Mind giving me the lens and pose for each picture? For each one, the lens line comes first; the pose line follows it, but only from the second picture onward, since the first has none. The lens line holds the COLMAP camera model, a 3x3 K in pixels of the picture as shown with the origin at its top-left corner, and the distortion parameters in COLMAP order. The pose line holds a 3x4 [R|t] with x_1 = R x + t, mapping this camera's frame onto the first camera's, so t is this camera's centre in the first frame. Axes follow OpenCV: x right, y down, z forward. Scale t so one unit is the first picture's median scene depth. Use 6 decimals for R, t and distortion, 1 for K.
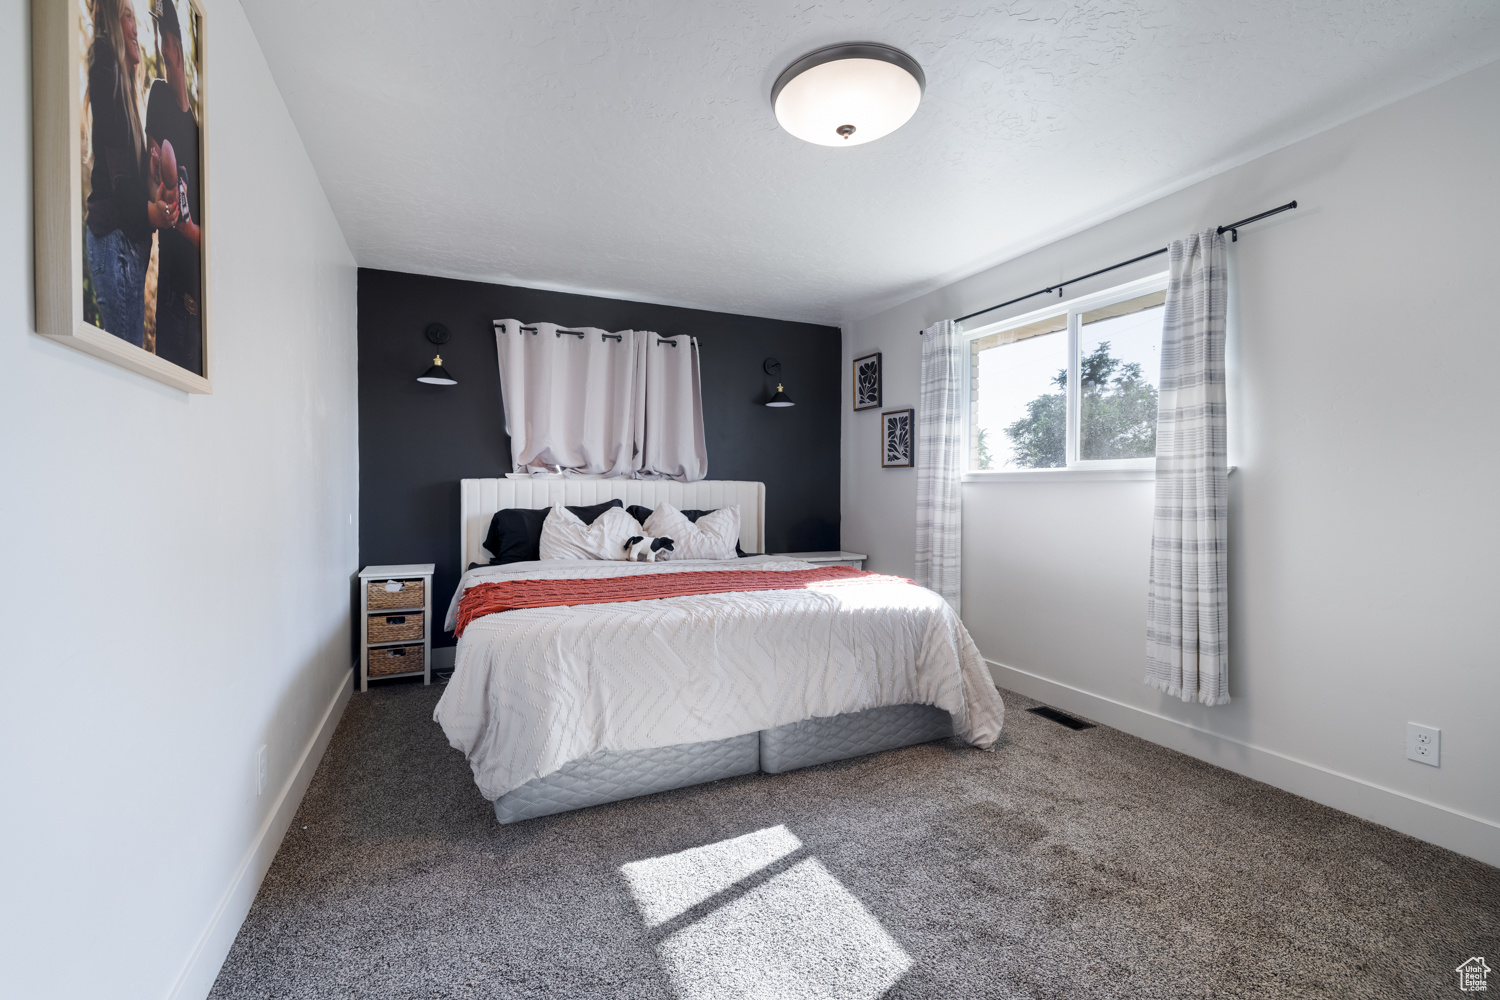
lens RADIAL K [[642.0, 0, 746.4], [0, 642.0, 498.6], [0, 0, 1]] dist [-0.001277, 0.000303]
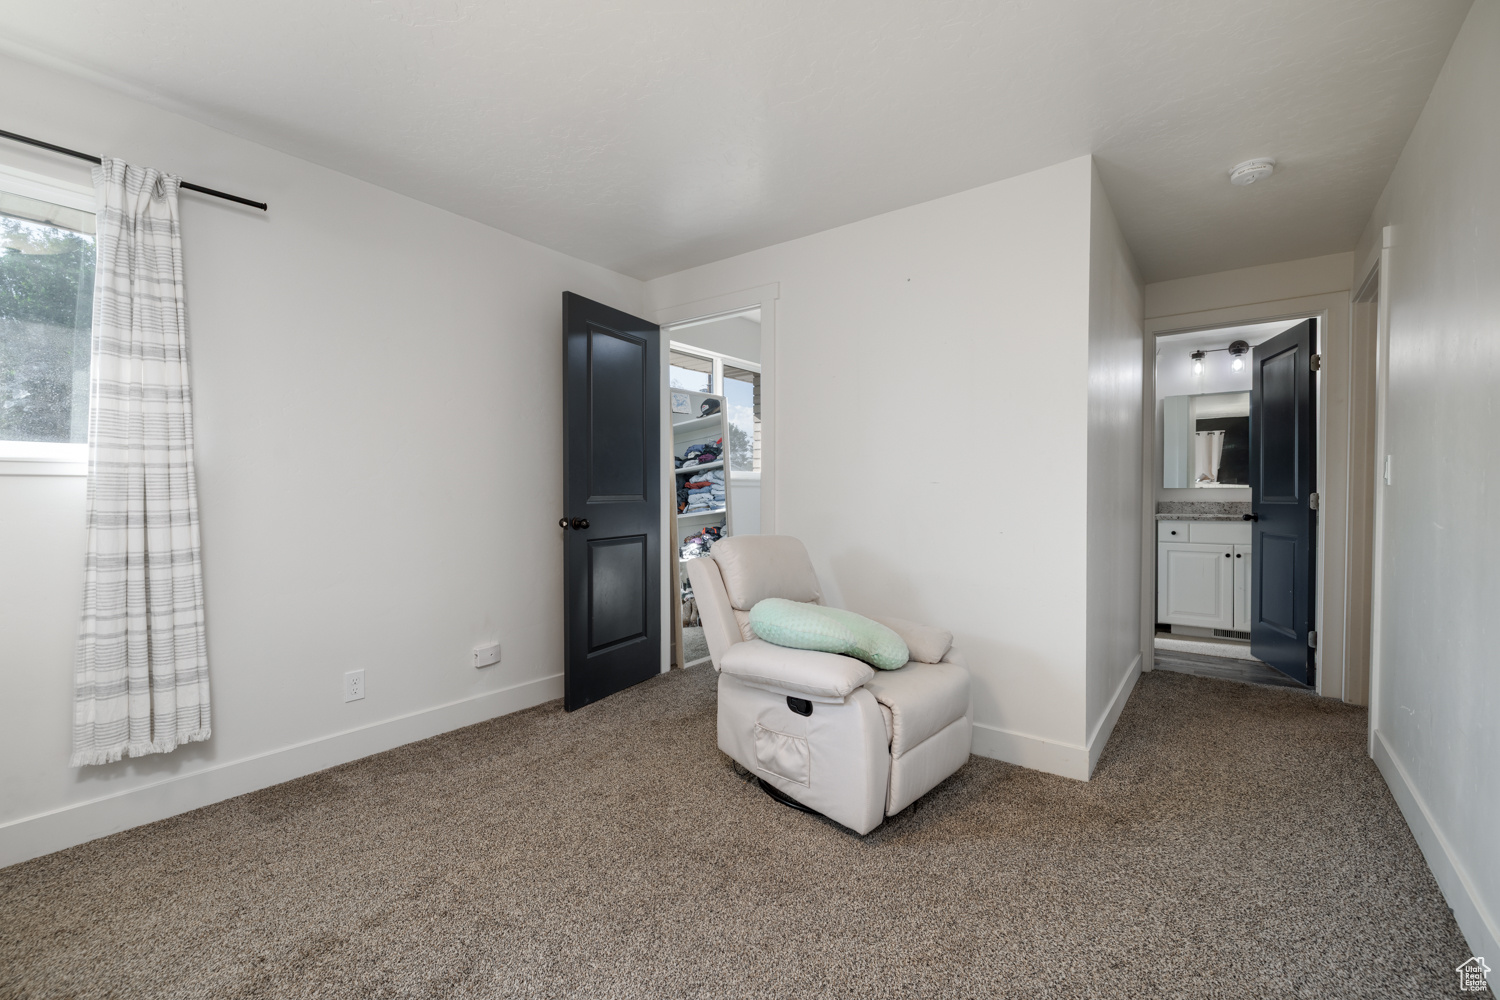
lens RADIAL K [[642.0, 0, 743.5], [0, 642.0, 493.6], [0, 0, 1]] dist [-0.001277, 0.000303]
pose [[-0.478816, -0.011710, 0.877837, -0.365132], [0.004159, 0.999870, 0.015606, -0.017270], [-0.877906, 0.011124, -0.478704, 0.750046]]
